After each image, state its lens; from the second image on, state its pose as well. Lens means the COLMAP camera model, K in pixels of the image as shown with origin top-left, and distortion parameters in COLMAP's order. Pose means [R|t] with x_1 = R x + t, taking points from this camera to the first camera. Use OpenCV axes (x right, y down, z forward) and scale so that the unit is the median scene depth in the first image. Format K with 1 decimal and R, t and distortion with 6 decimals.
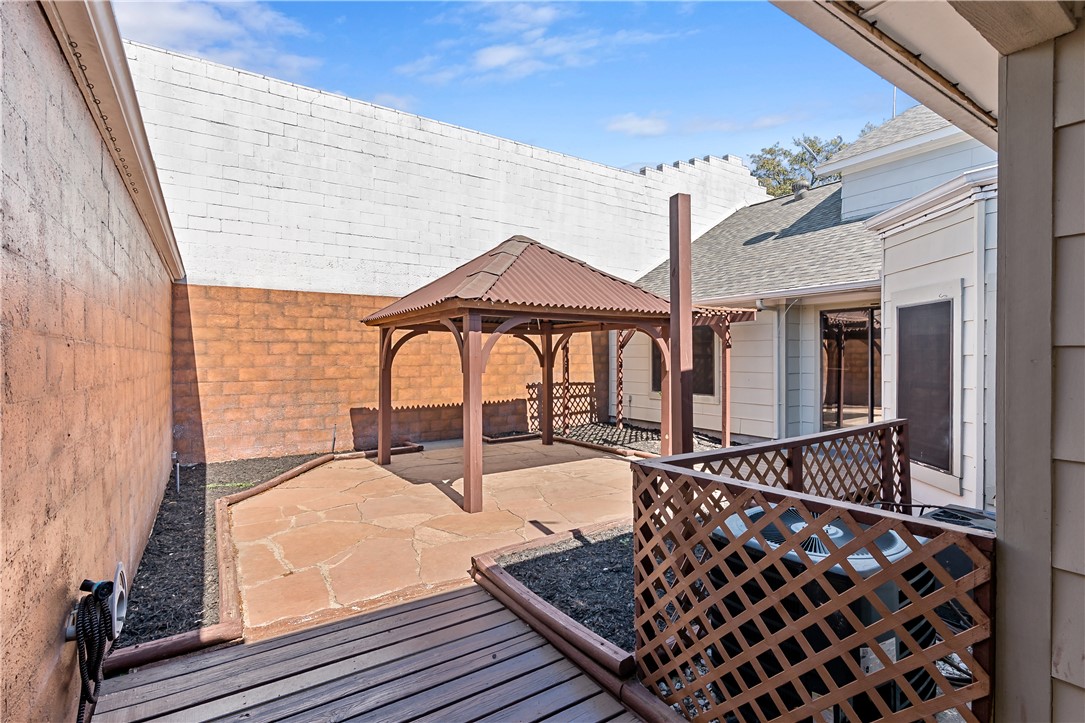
lens RADIAL K [[494.9, 0, 542.4], [0, 494.9, 358.9], [0, 0, 1]] dist [-0.002896, -0.000278]
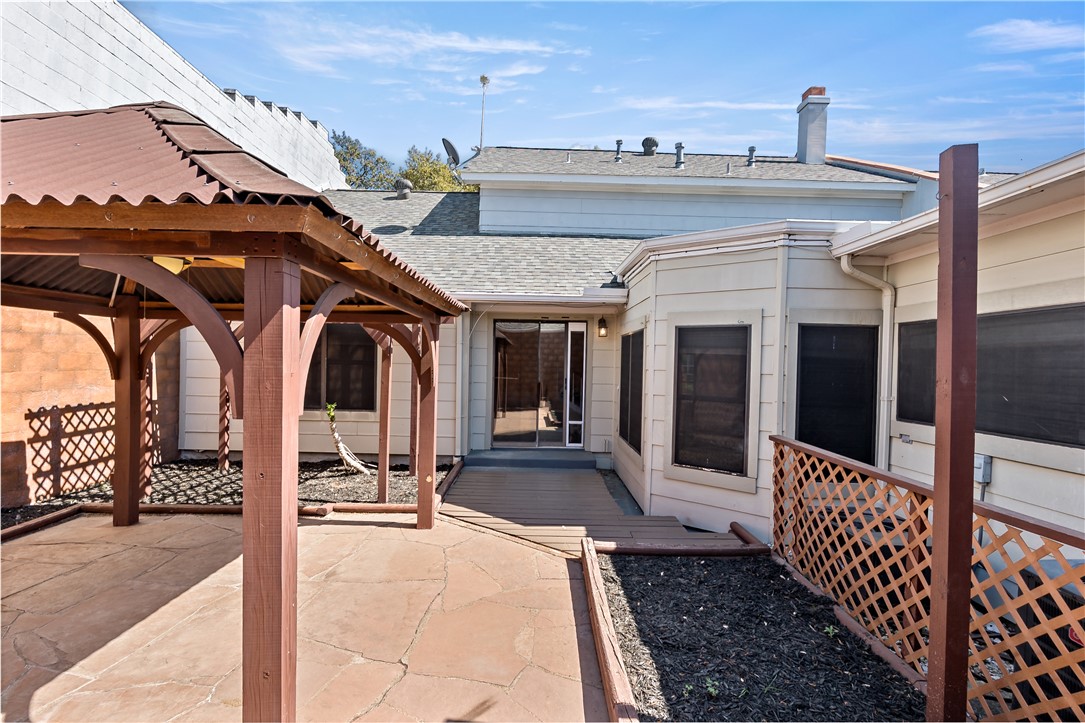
lens RADIAL K [[494.9, 0, 535.3], [0, 494.9, 366.0], [0, 0, 1]] dist [-0.002896, -0.000278]
pose [[0.559736, 0.009226, 0.828620, -0.157883], [-0.021476, 0.999764, 0.003375, -0.007181], [-0.828393, -0.019684, 0.559801, 0.292393]]
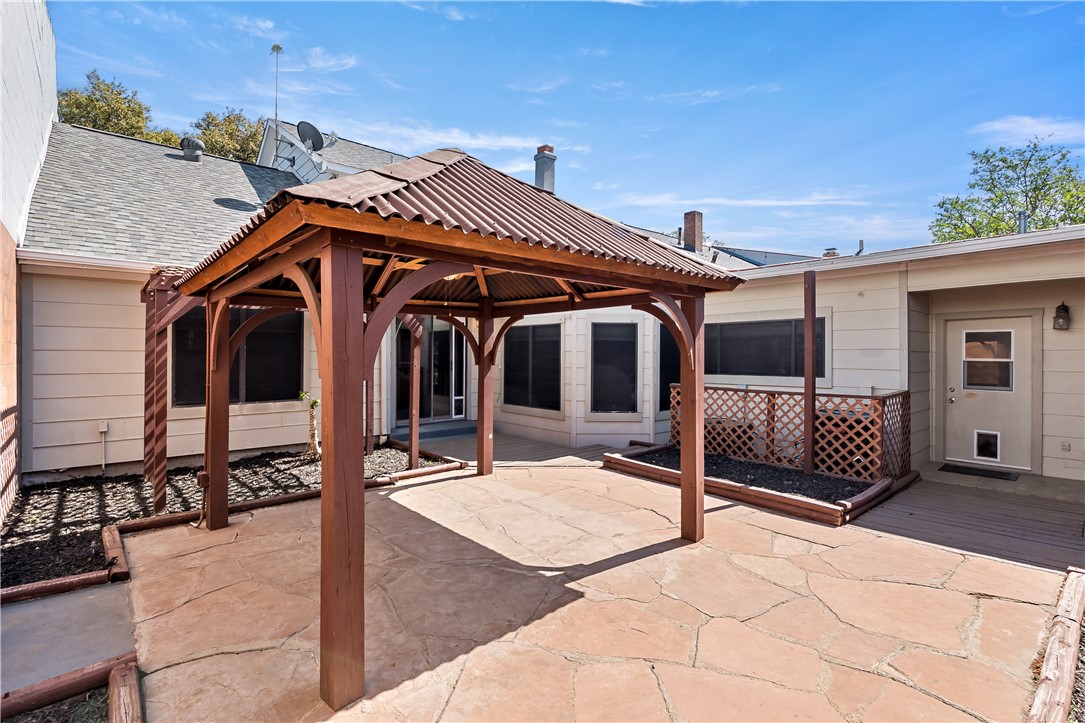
lens RADIAL K [[494.9, 0, 541.1], [0, 494.9, 356.1], [0, 0, 1]] dist [-0.002896, -0.000278]
pose [[-0.105305, -0.000993, 0.994439, -0.431450], [0.002995, 0.999995, 0.001316, 0.003045], [-0.994435, 0.003117, -0.105302, 0.622736]]
